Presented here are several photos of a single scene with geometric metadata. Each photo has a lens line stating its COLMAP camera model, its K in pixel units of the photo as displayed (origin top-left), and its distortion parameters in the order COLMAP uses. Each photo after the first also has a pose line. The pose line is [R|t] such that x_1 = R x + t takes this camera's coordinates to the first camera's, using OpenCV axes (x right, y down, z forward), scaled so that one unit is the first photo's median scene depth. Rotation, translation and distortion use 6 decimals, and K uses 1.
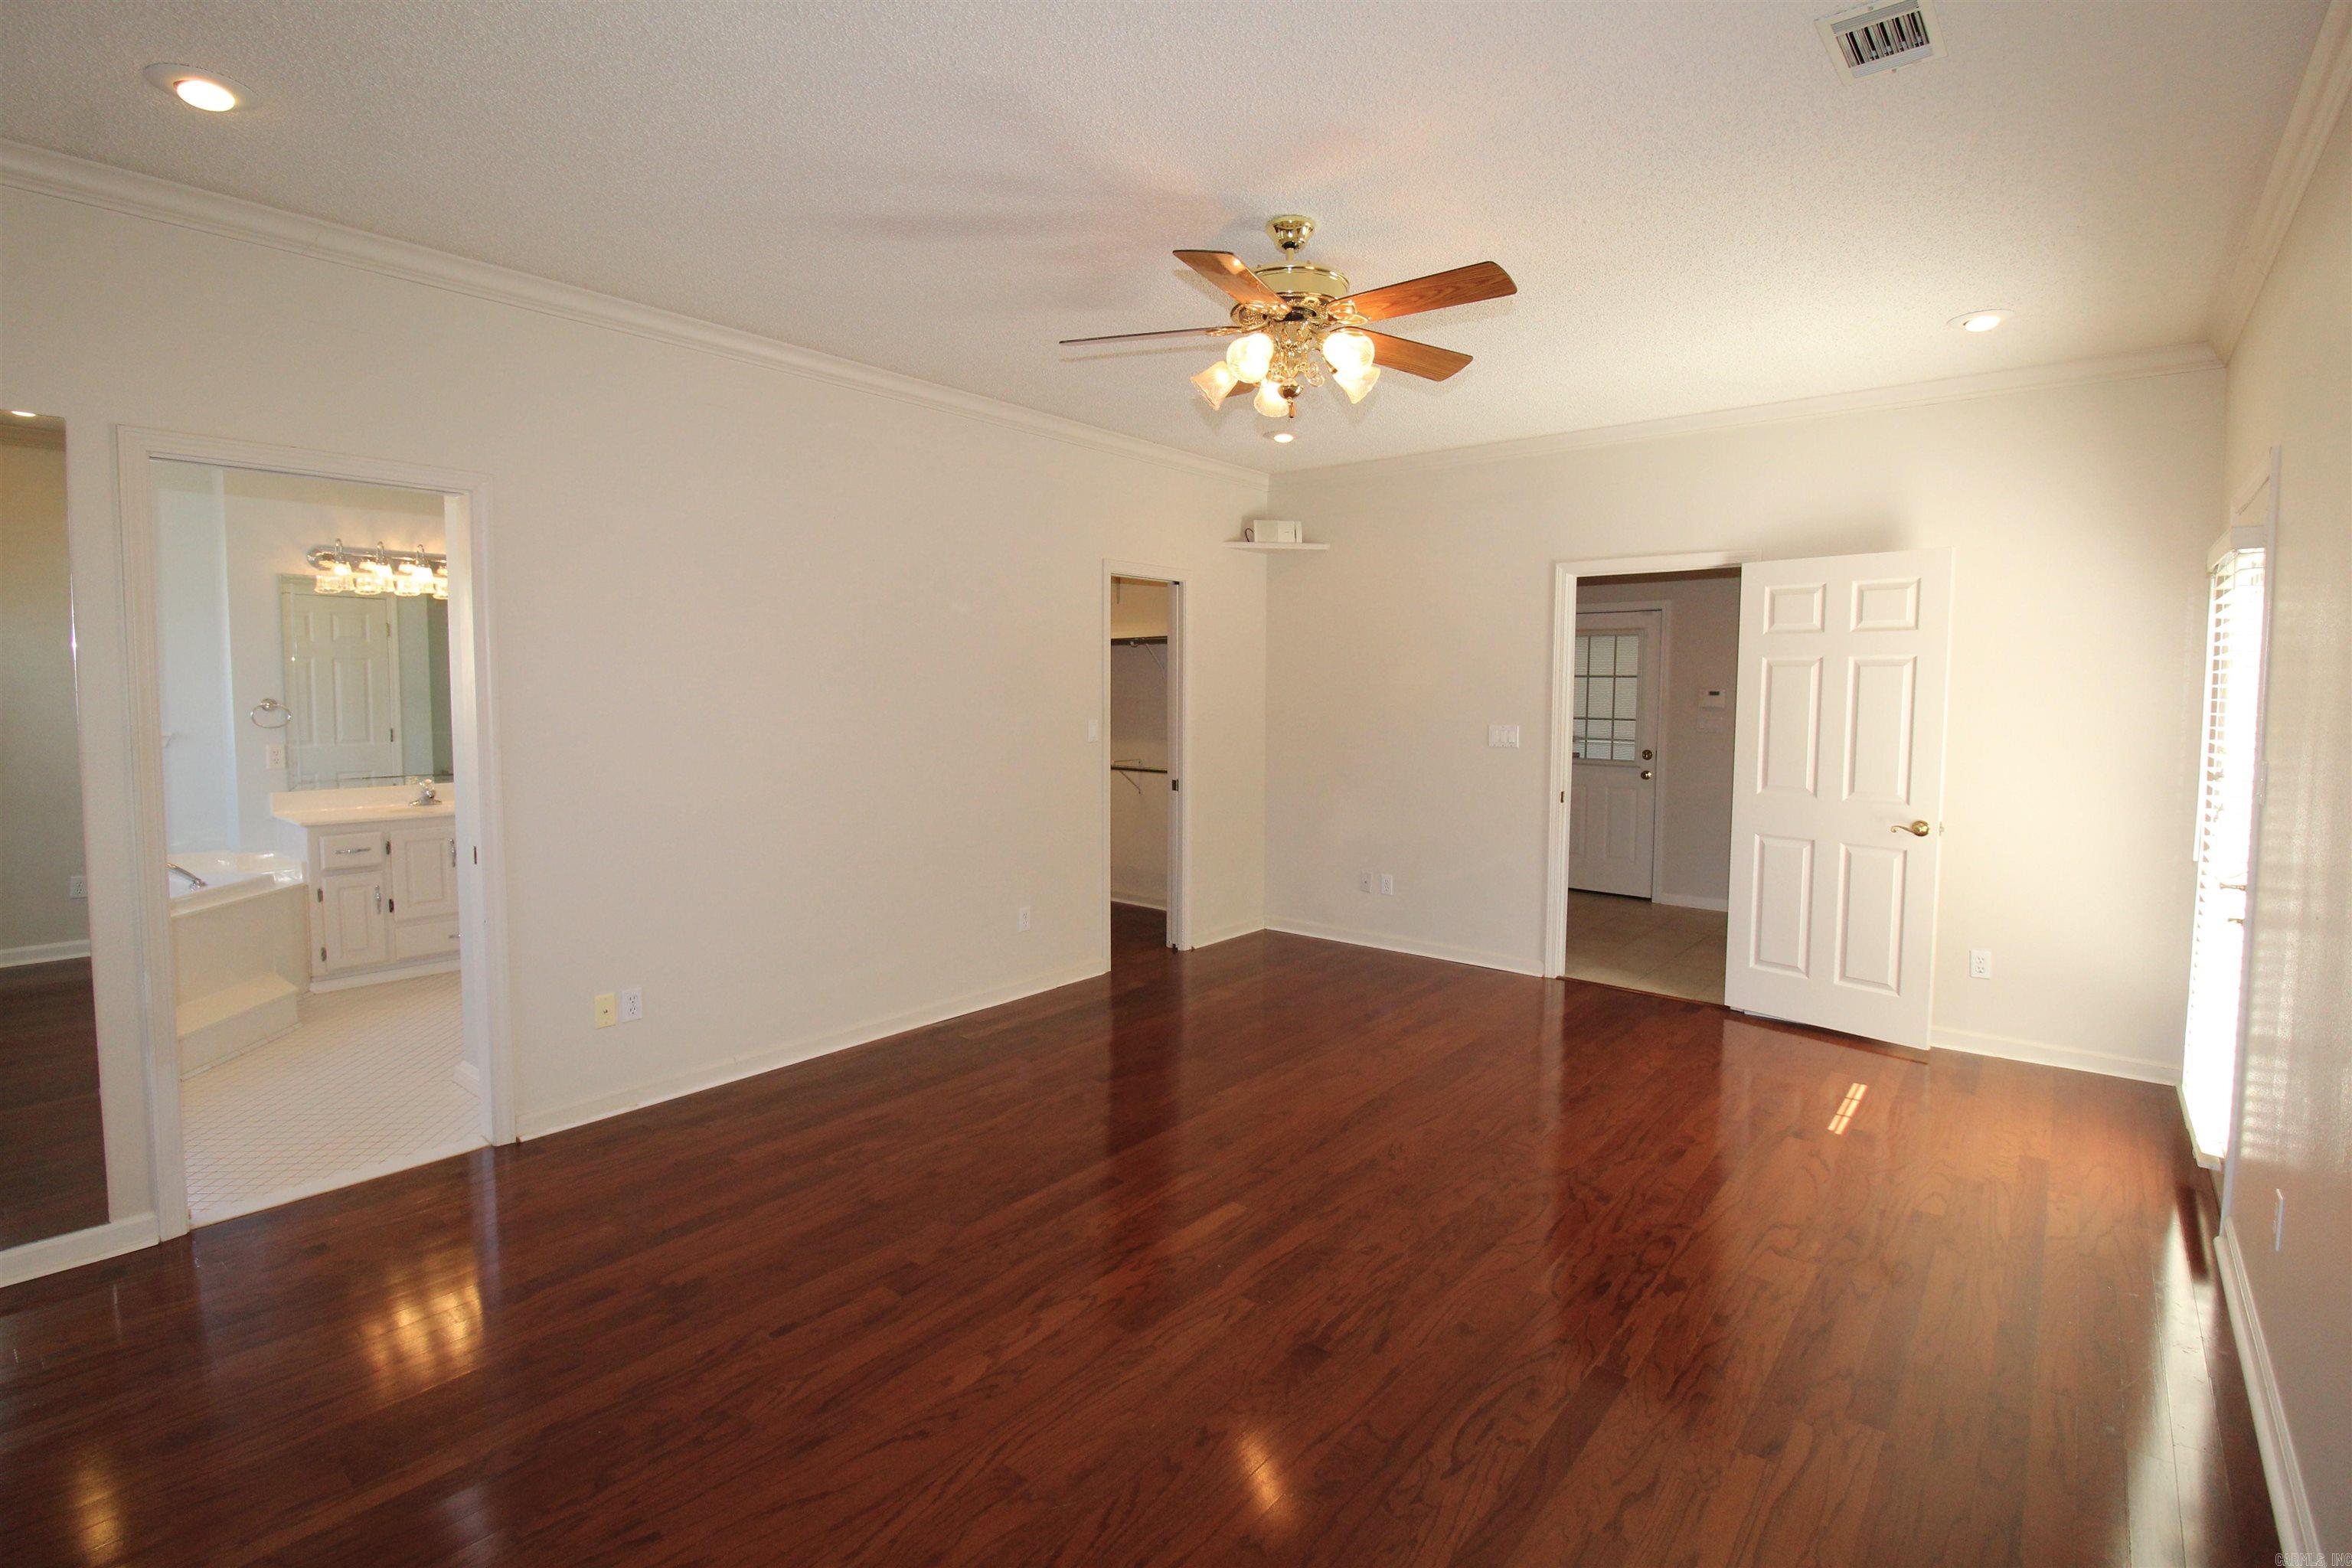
lens RADIAL K [[1095.8, 0, 1176.7], [0, 1095.8, 756.7], [0, 0, 1]] dist [-0.002274, -0.013206]
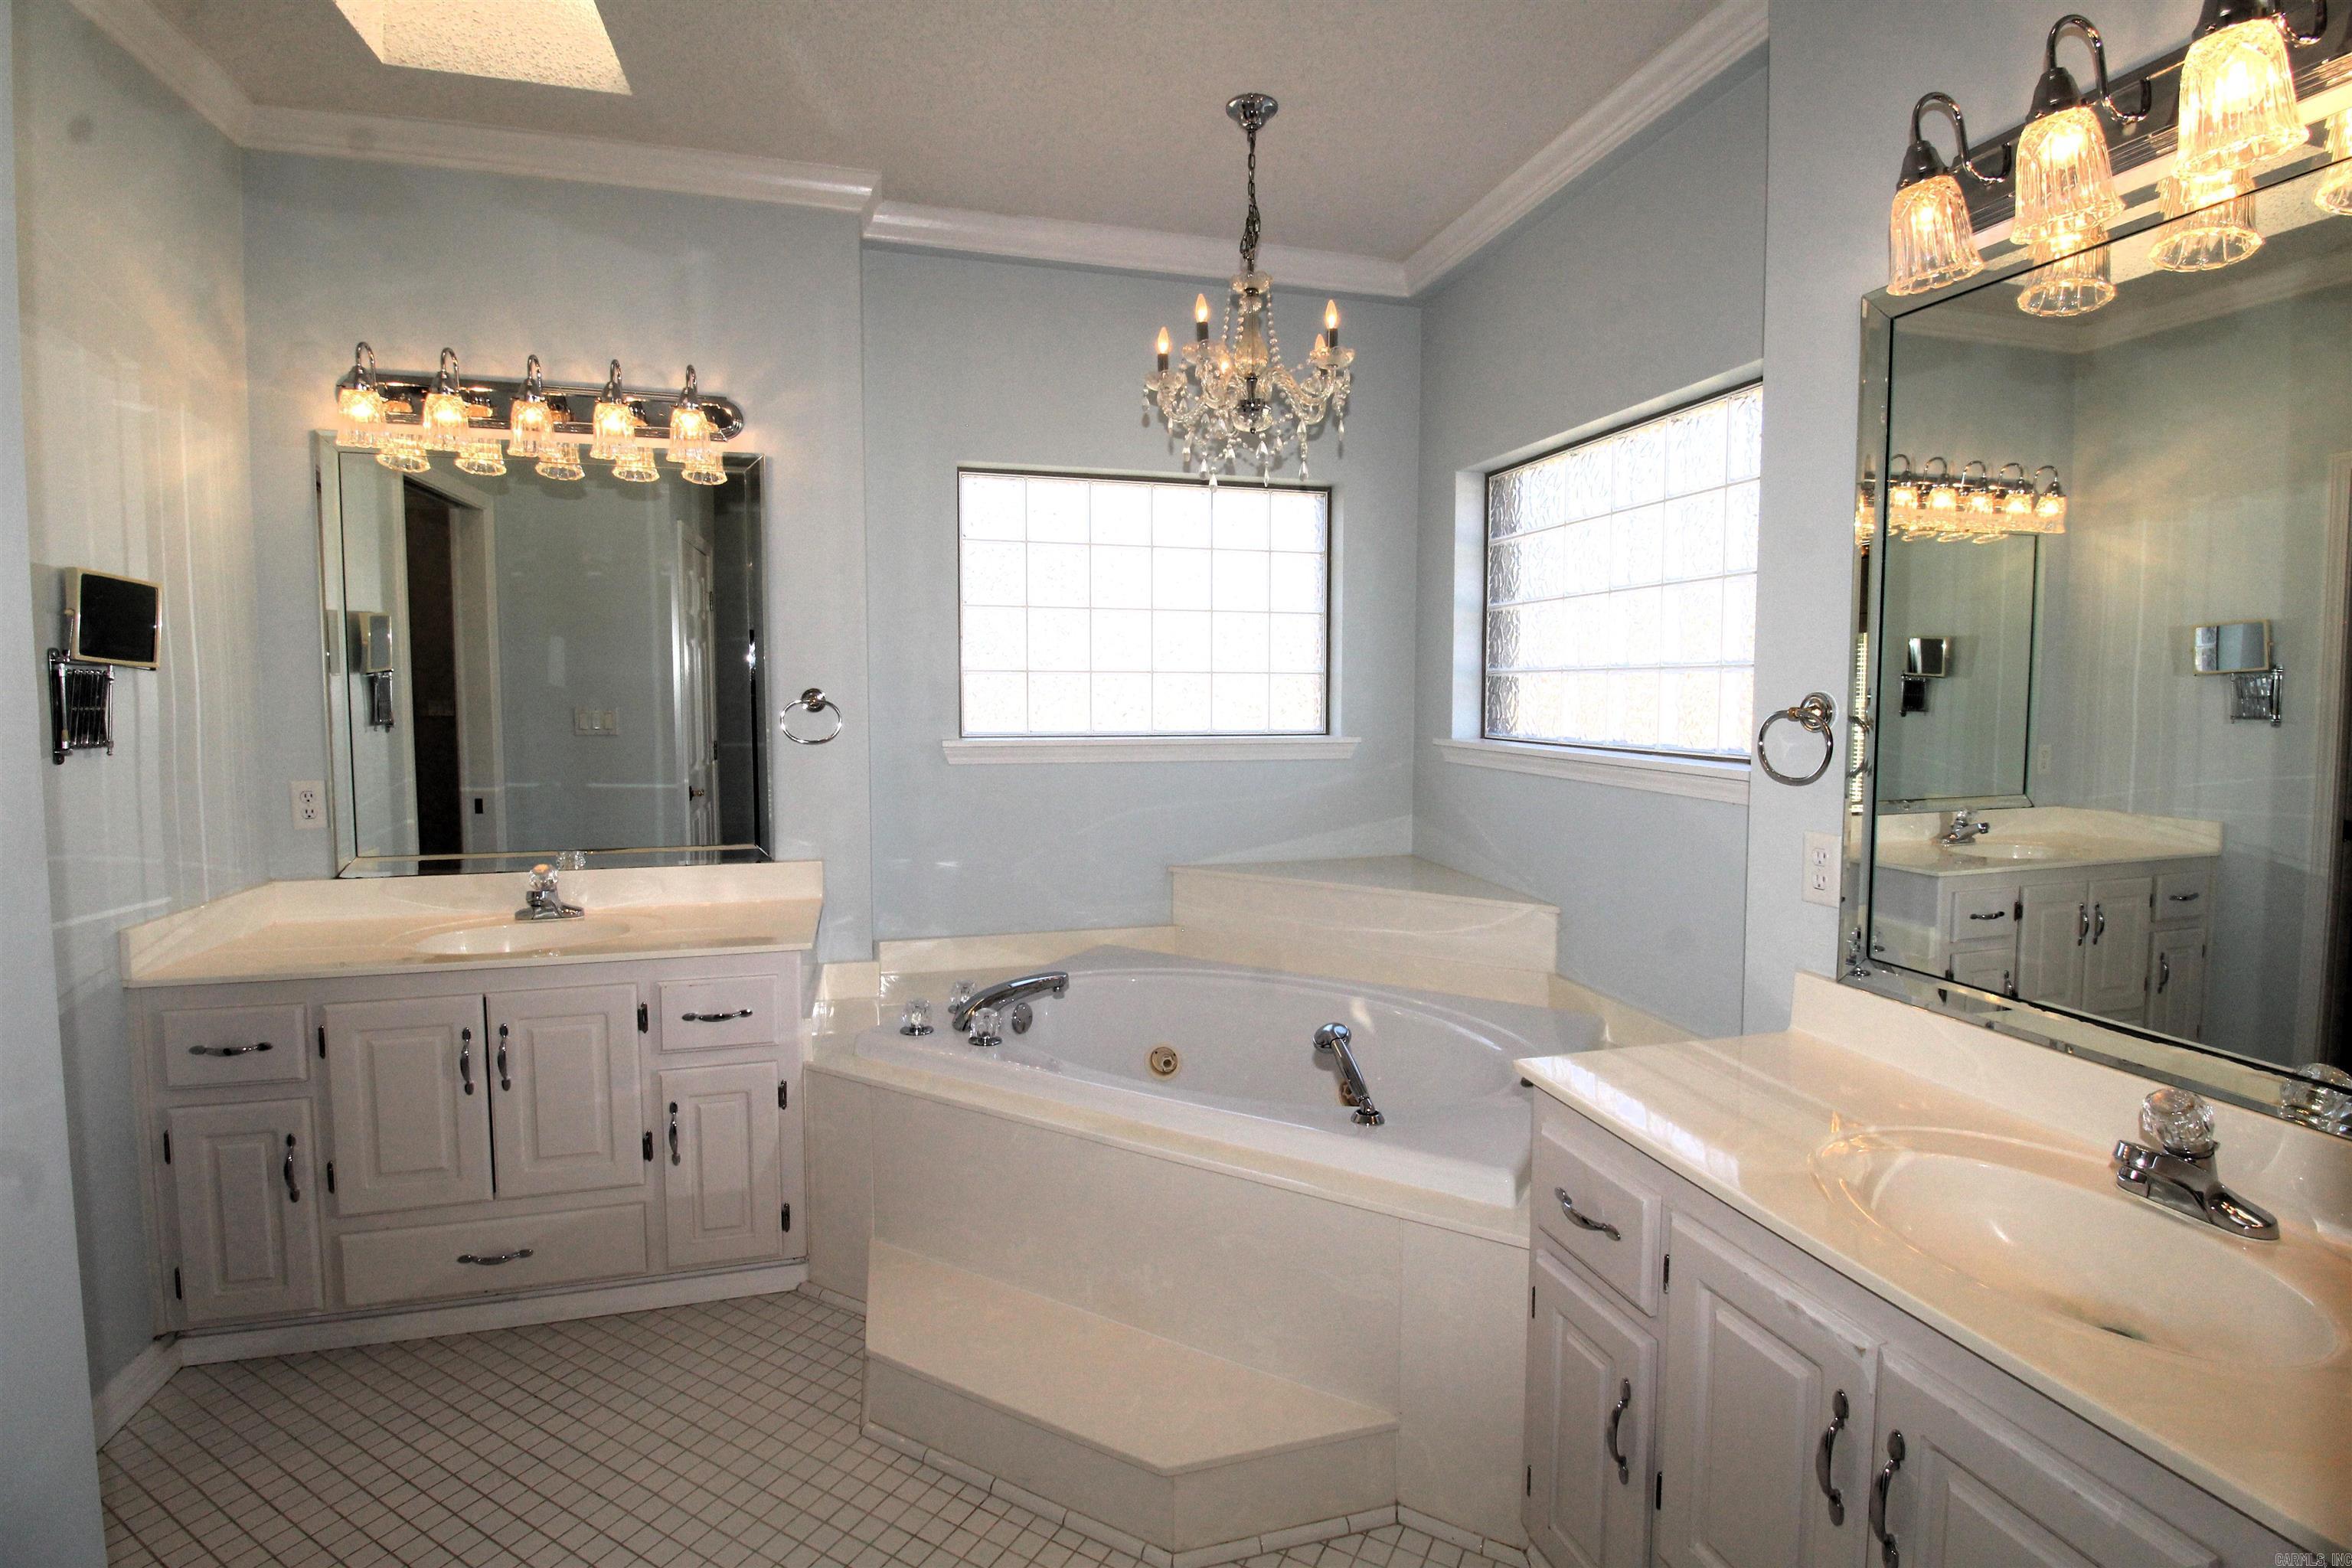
lens RADIAL K [[1070.2, 0, 1172.9], [0, 1070.2, 764.9], [0, 0, 1]] dist [0.003777, 0.000616]
pose [[0.824804, 0.049179, -0.563276, -0.767377], [-0.037112, 0.998771, 0.032858, -0.008901], [0.564199, -0.006197, 0.825615, 0.160291]]
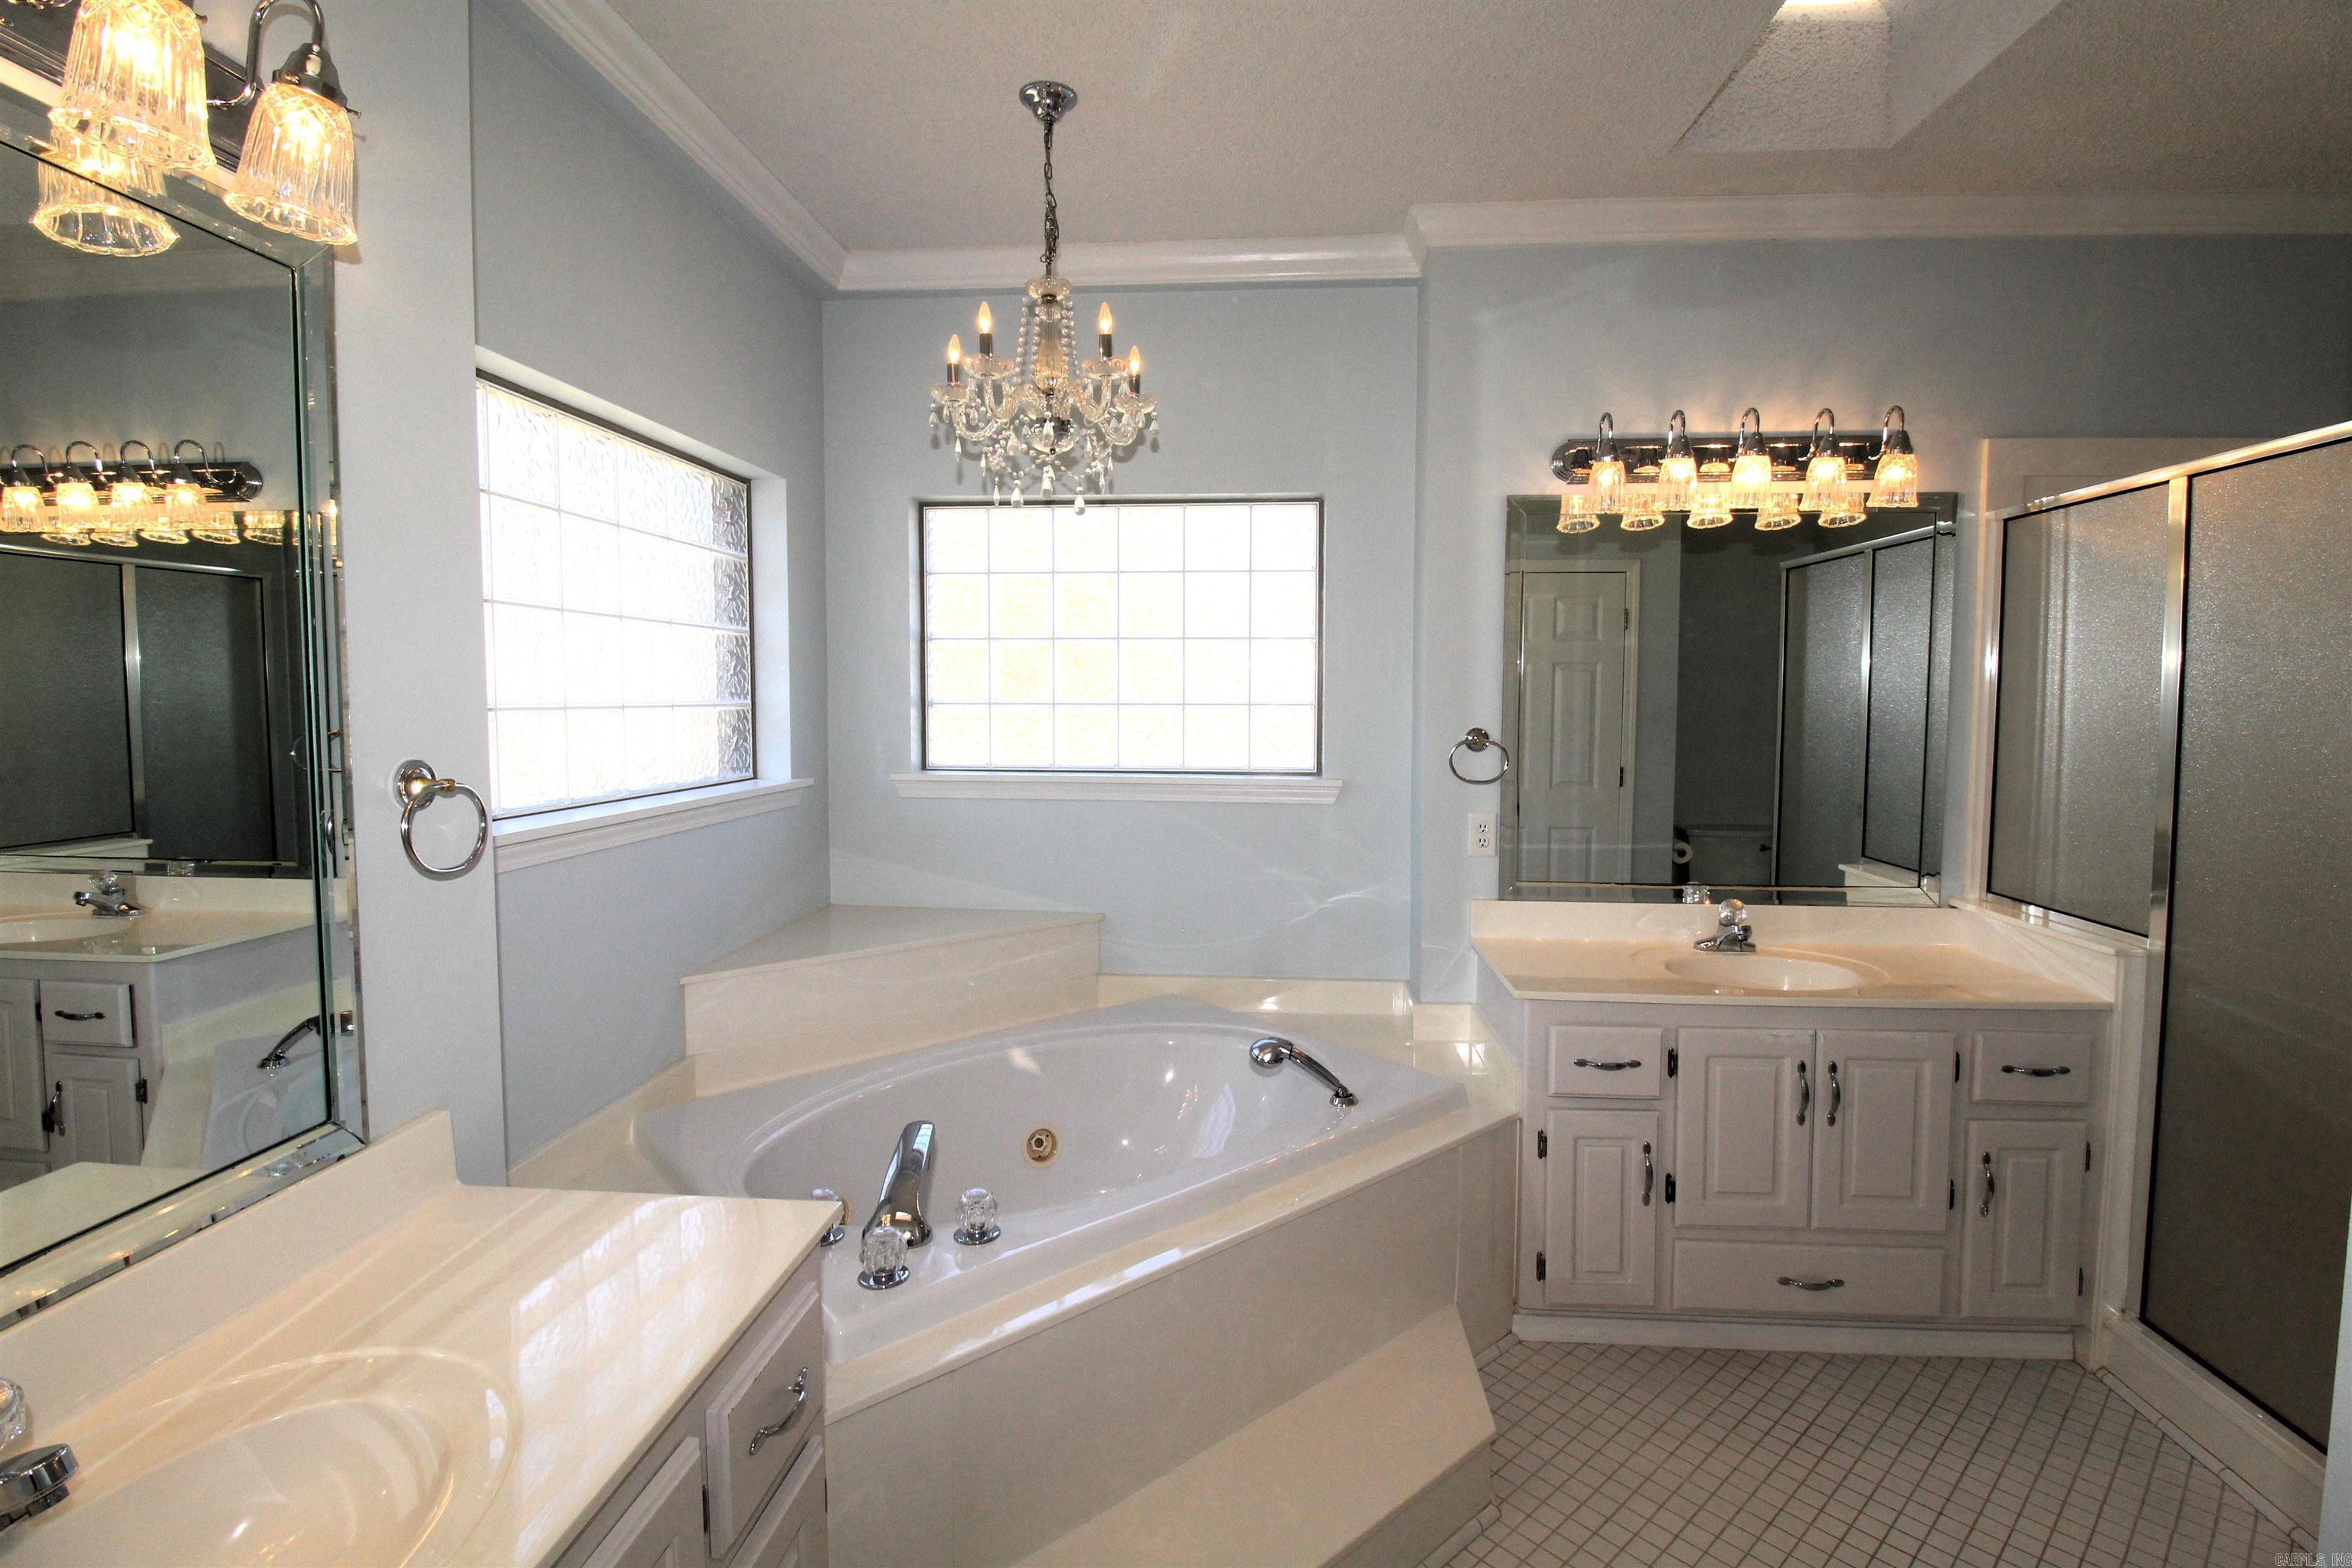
lens RADIAL K [[1095.8, 0, 1176.7], [0, 1095.8, 756.7], [0, 0, 1]] dist [-0.002274, -0.013206]
pose [[0.578288, 0.042218, -0.814740, -0.465901], [-0.055048, 0.998403, 0.012662, -0.037953], [0.813973, 0.037528, 0.579689, 0.549240]]
